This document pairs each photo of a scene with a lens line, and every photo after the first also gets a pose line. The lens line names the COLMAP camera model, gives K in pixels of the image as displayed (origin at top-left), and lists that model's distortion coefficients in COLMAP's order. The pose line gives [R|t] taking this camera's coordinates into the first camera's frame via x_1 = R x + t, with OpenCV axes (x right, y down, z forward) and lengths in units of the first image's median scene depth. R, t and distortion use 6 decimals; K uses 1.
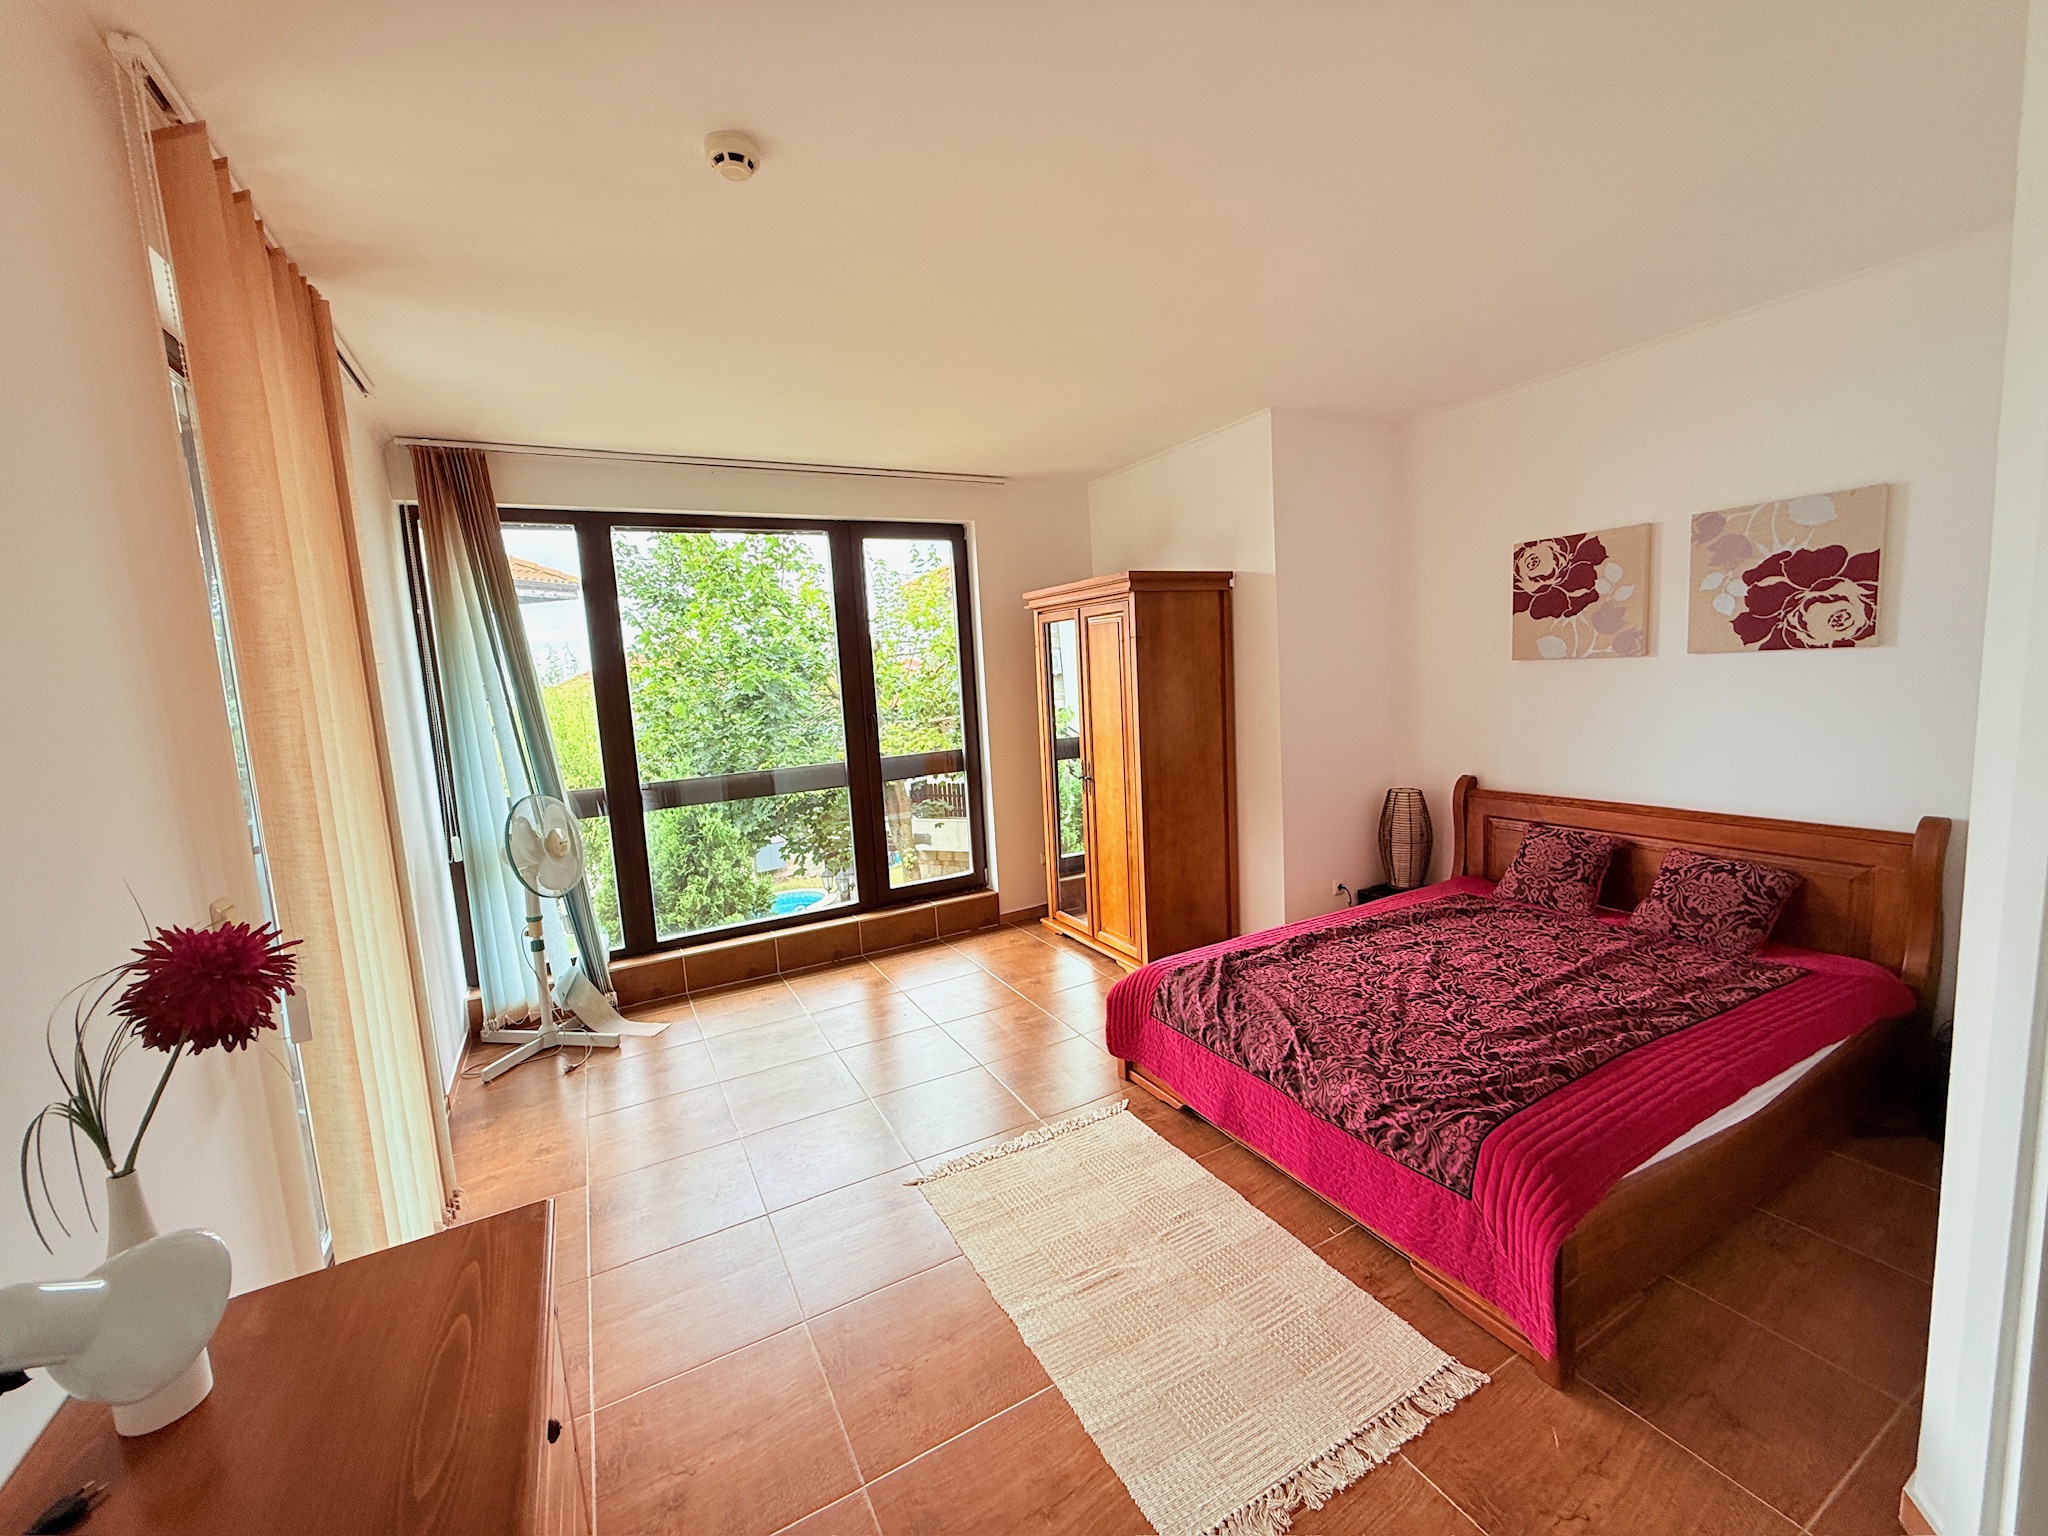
lens RADIAL K [[821.4, 0, 1017.3], [0, 821.4, 756.0], [0, 0, 1]] dist [0.000938, -0.000628]
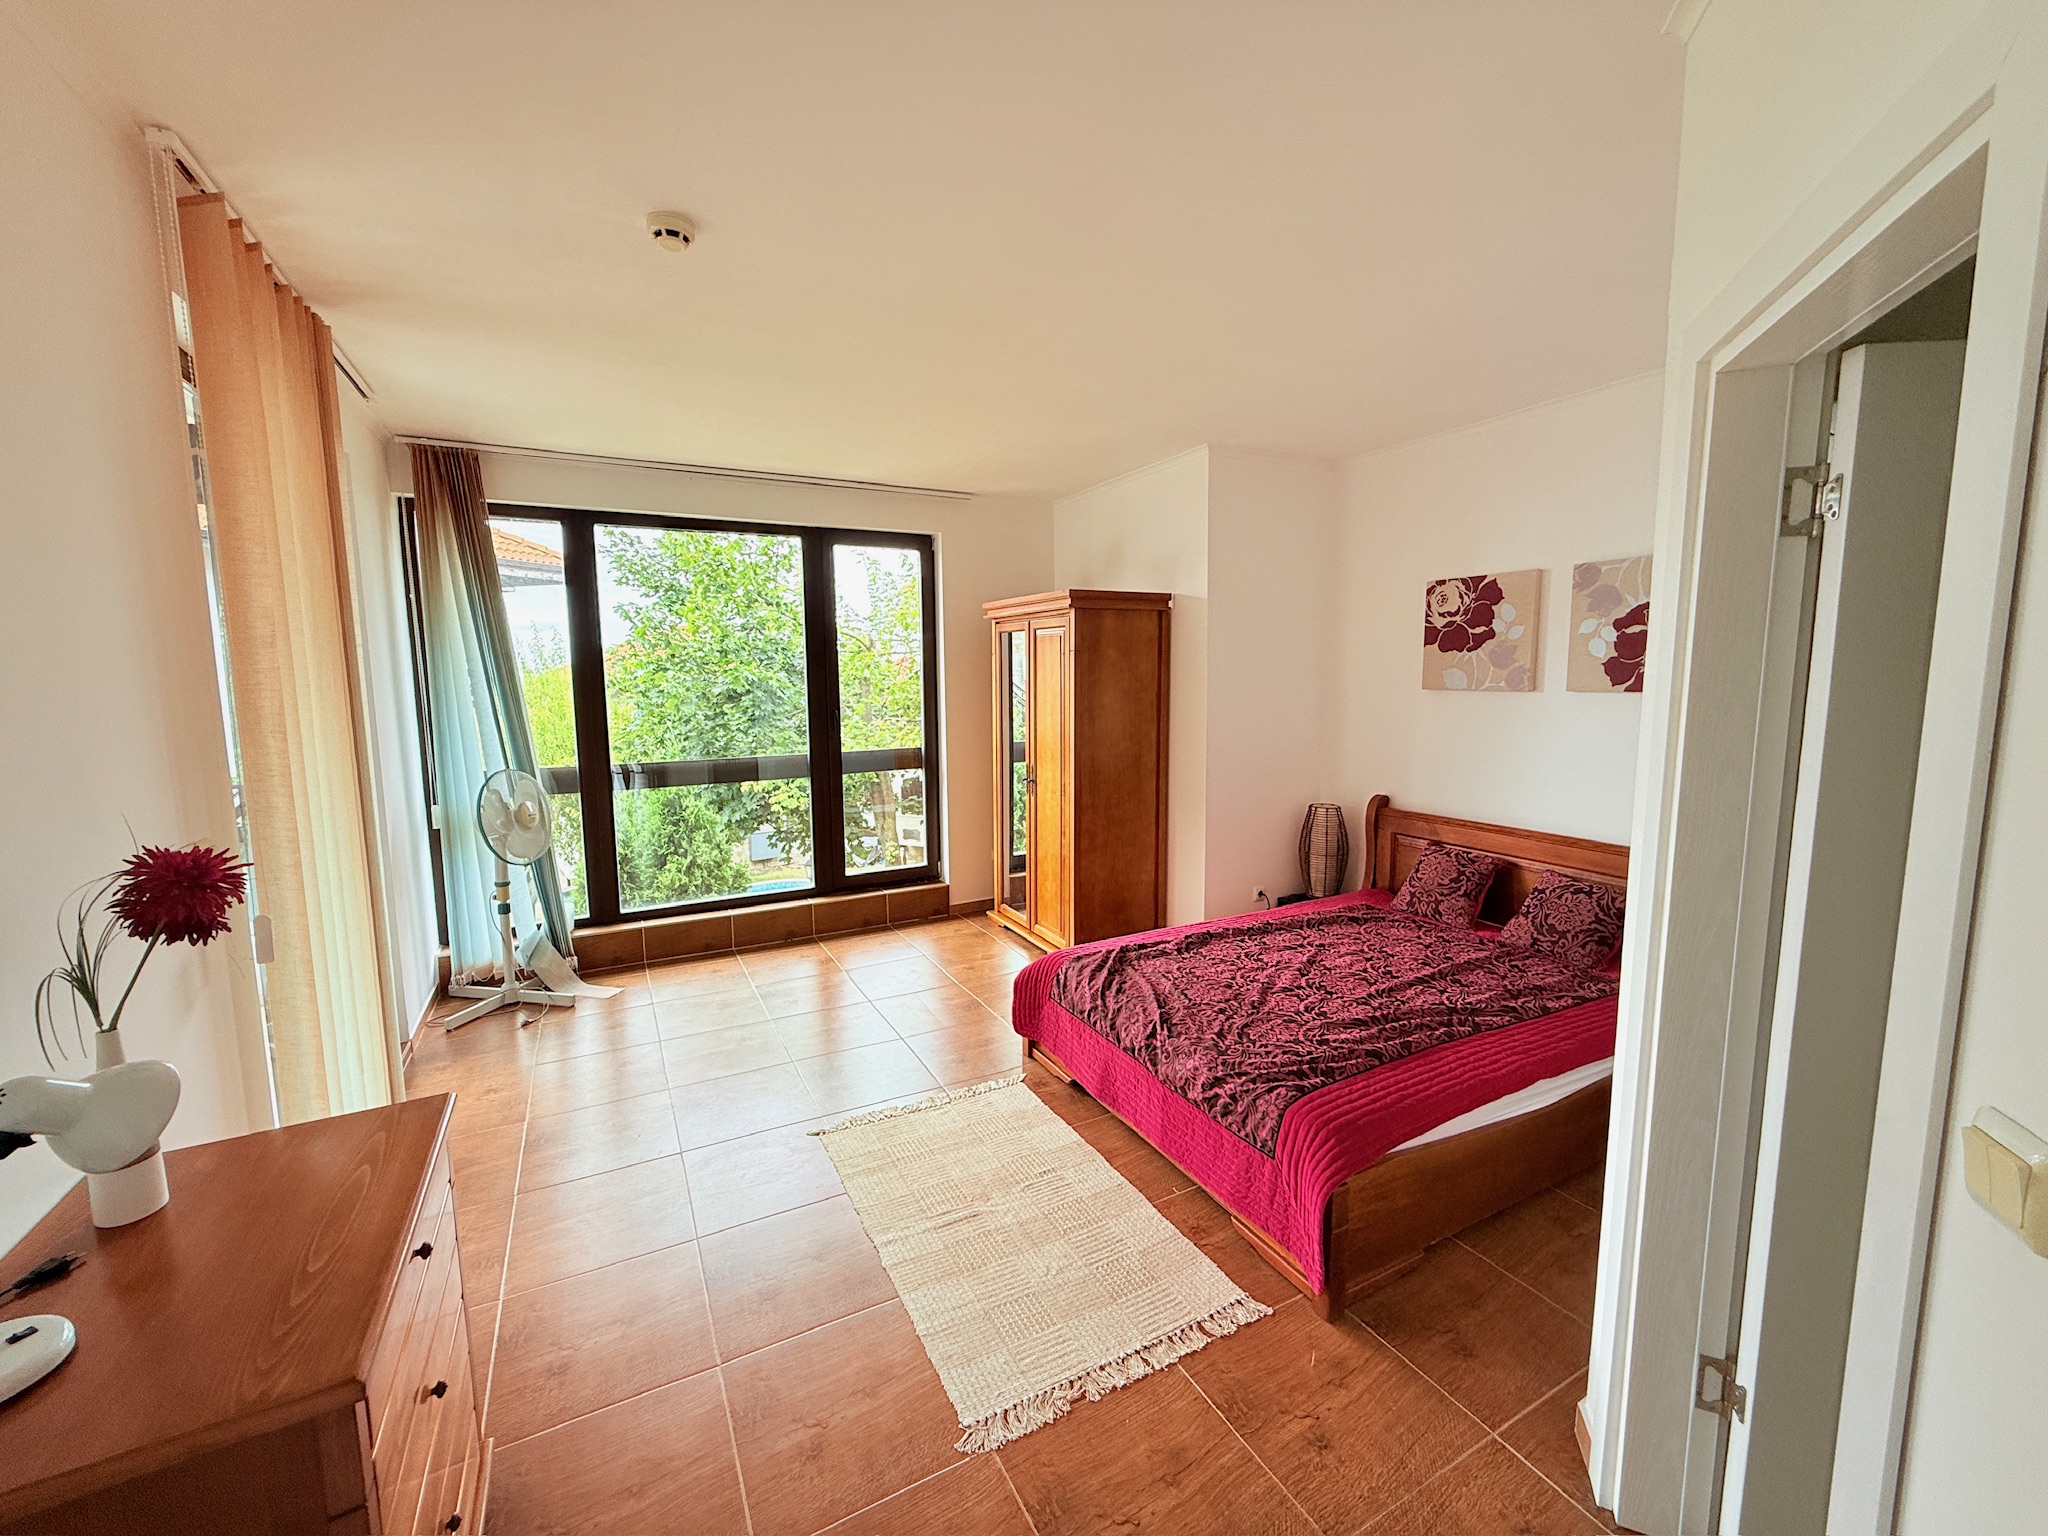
lens RADIAL K [[821.4, 0, 1017.6], [0, 821.4, 756.2], [0, 0, 1]] dist [0.000938, -0.000628]
pose [[0.998759, 0.049153, -0.007970, 0.116662], [-0.049172, 0.998788, -0.002151, -0.001417], [0.007854, 0.002540, 0.999966, -0.100580]]
